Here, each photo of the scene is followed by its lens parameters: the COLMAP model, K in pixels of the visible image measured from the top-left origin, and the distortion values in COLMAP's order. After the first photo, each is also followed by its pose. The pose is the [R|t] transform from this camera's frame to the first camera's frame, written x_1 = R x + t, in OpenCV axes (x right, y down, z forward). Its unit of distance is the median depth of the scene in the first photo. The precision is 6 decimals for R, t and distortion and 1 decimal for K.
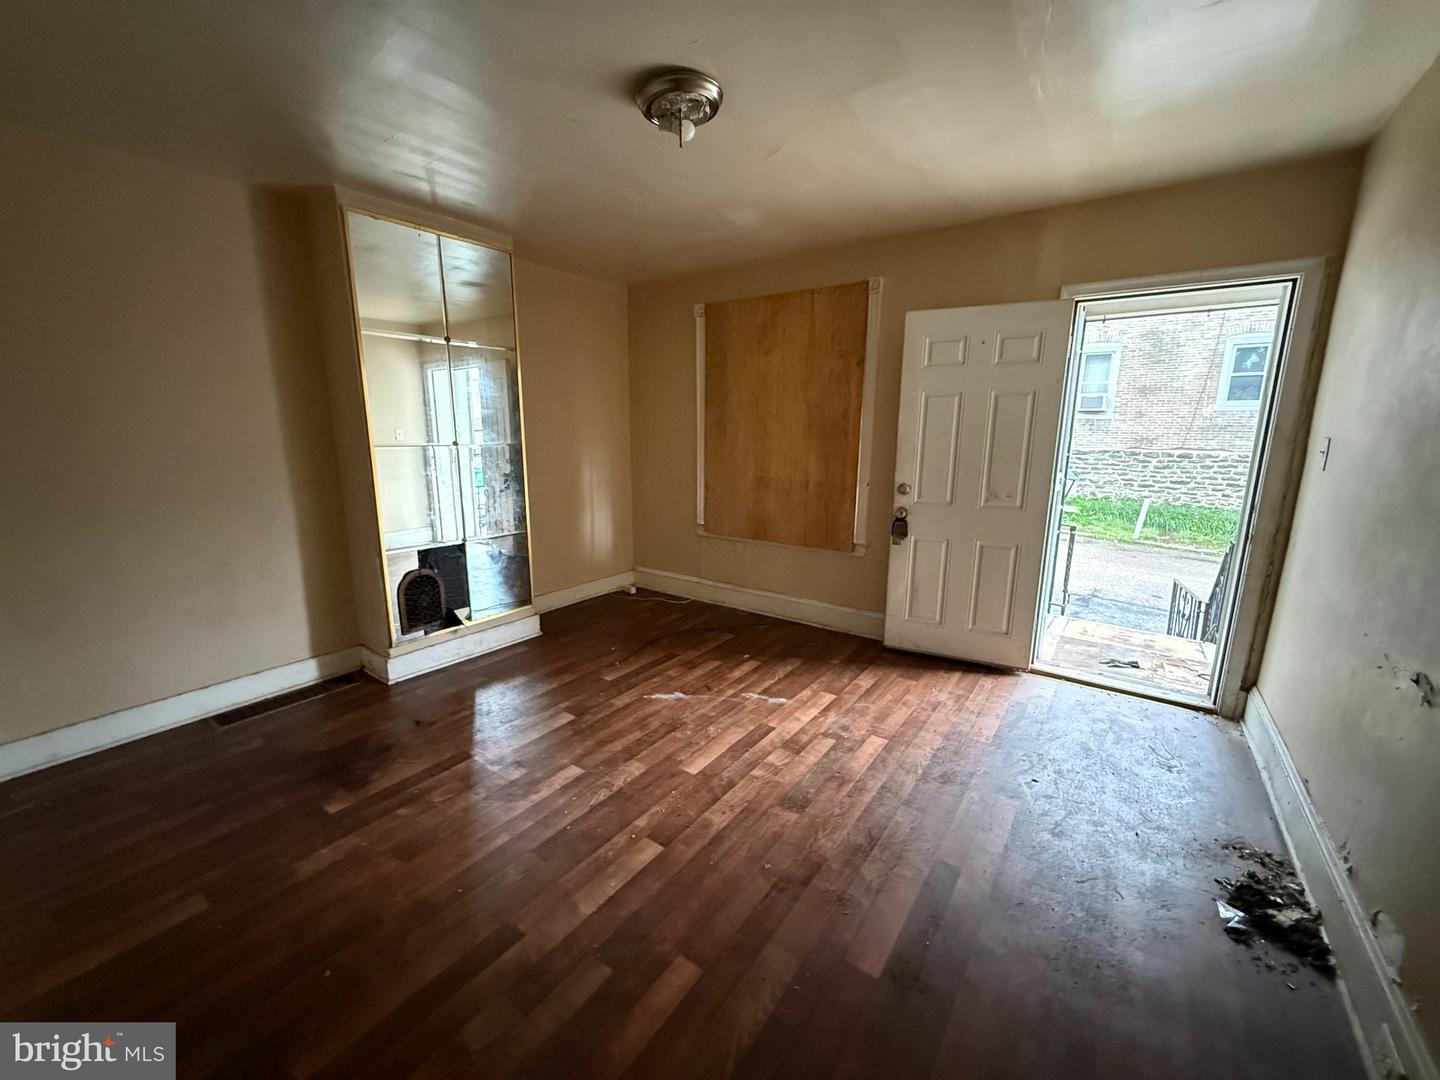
lens RADIAL K [[572.8, 0, 714.7], [0, 572.8, 539.5], [0, 0, 1]] dist [0.001817, -0.000156]
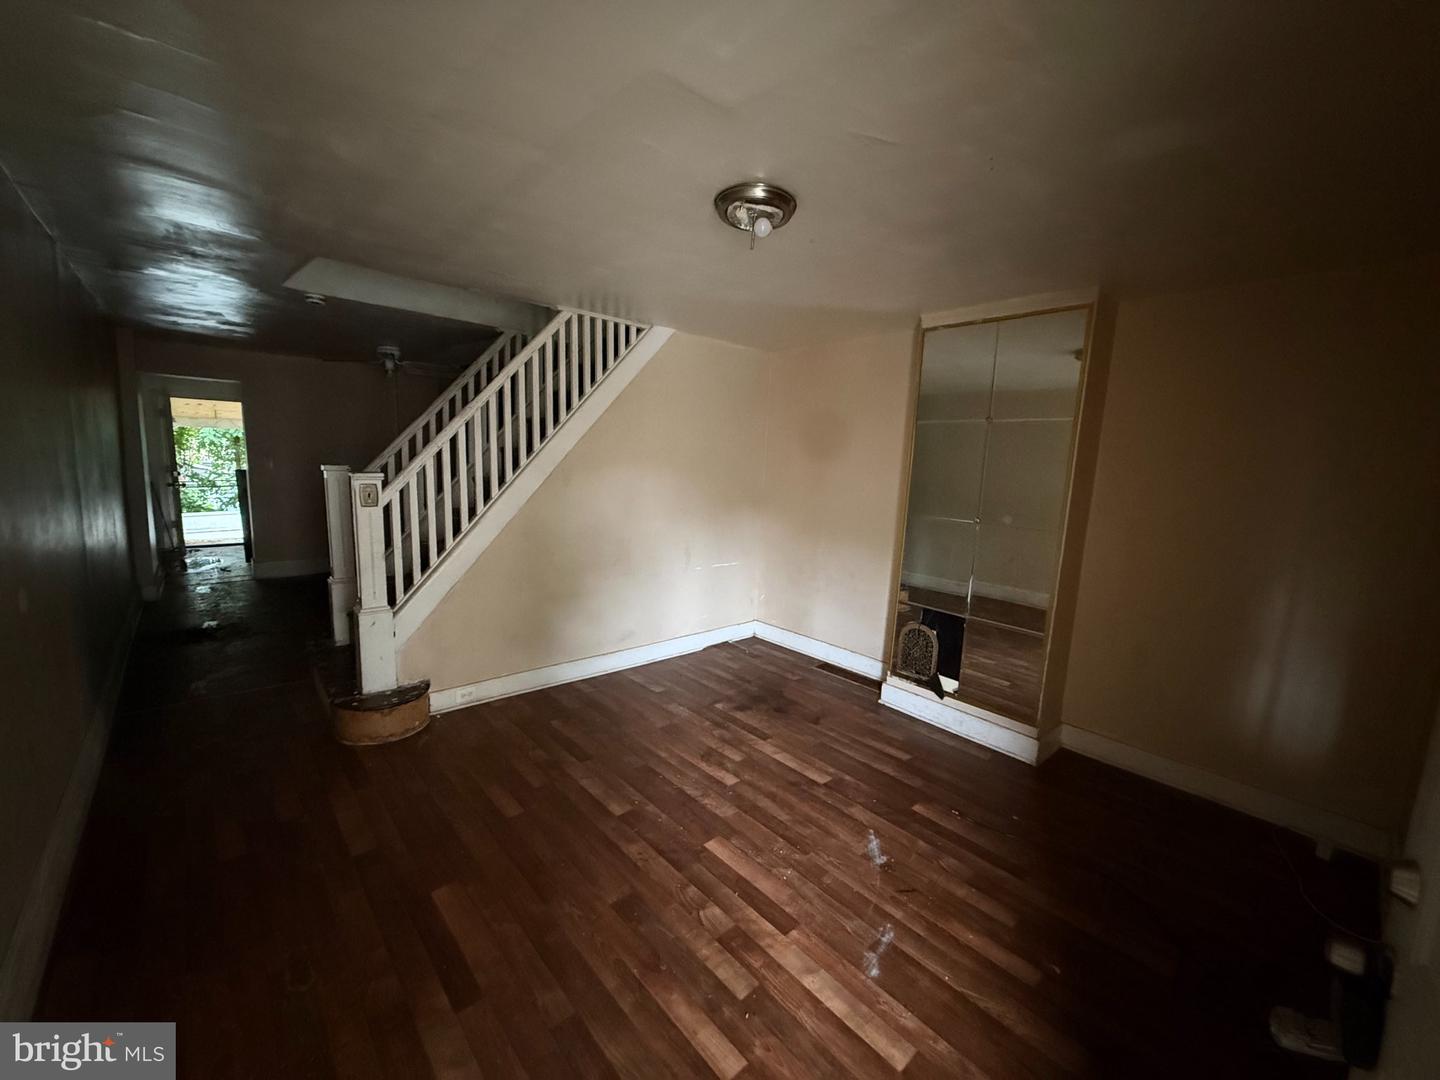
lens RADIAL K [[572.8, 0, 713.5], [0, 572.8, 542.2], [0, 0, 1]] dist [0.001817, -0.000156]
pose [[-0.205734, 0.130294, -0.969895, 0.726182], [-0.236429, 0.955120, 0.178460, -0.233472], [0.949618, 0.266027, -0.165696, 0.876774]]
